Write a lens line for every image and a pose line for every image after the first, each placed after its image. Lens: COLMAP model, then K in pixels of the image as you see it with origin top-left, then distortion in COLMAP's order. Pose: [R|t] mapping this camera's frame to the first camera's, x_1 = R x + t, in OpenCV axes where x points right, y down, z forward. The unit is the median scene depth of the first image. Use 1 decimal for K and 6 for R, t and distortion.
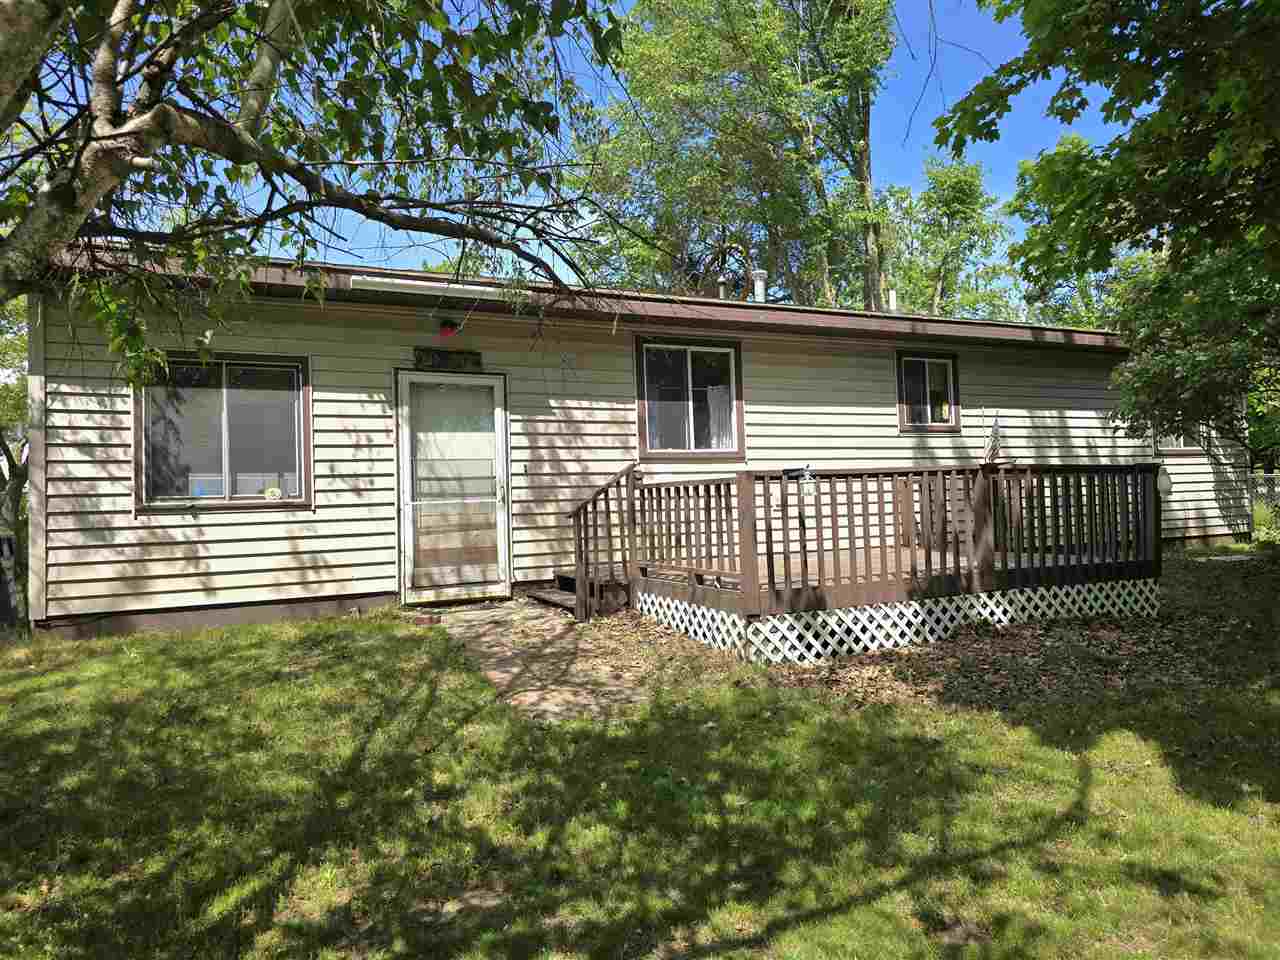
lens RADIAL K [[840.4, 0, 640.0], [0, 840.4, 480.0], [0, 0, 1]] dist [0.078739, -0.086808]
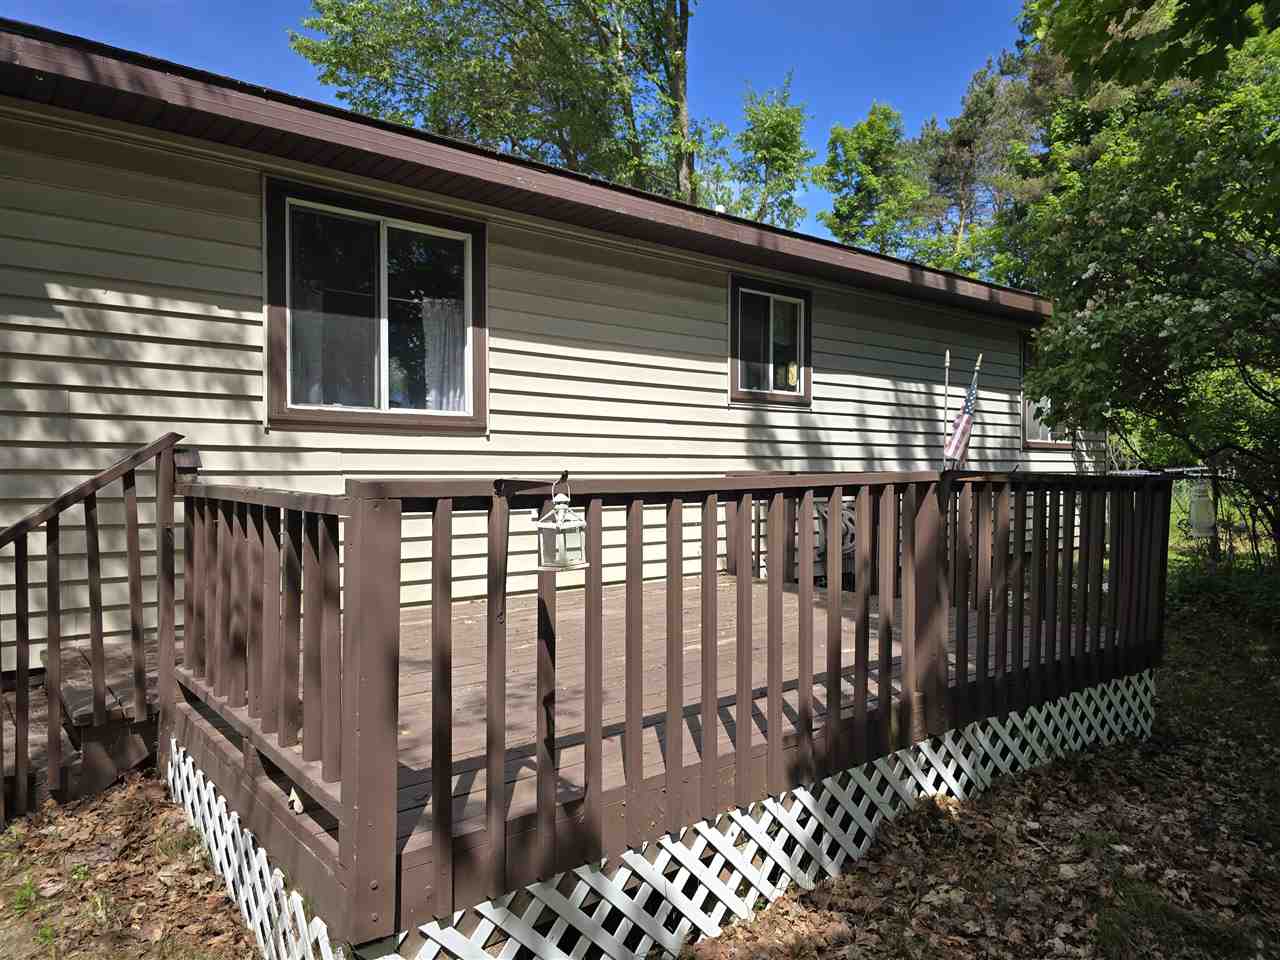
lens RADIAL K [[840.4, 0, 640.0], [0, 840.4, 480.0], [0, 0, 1]] dist [0.078739, -0.086808]
pose [[0.970749, 0.034468, 0.237610, 0.103654], [-0.044280, 0.998367, 0.036083, -0.018668], [-0.235978, -0.045549, 0.970690, 0.463829]]
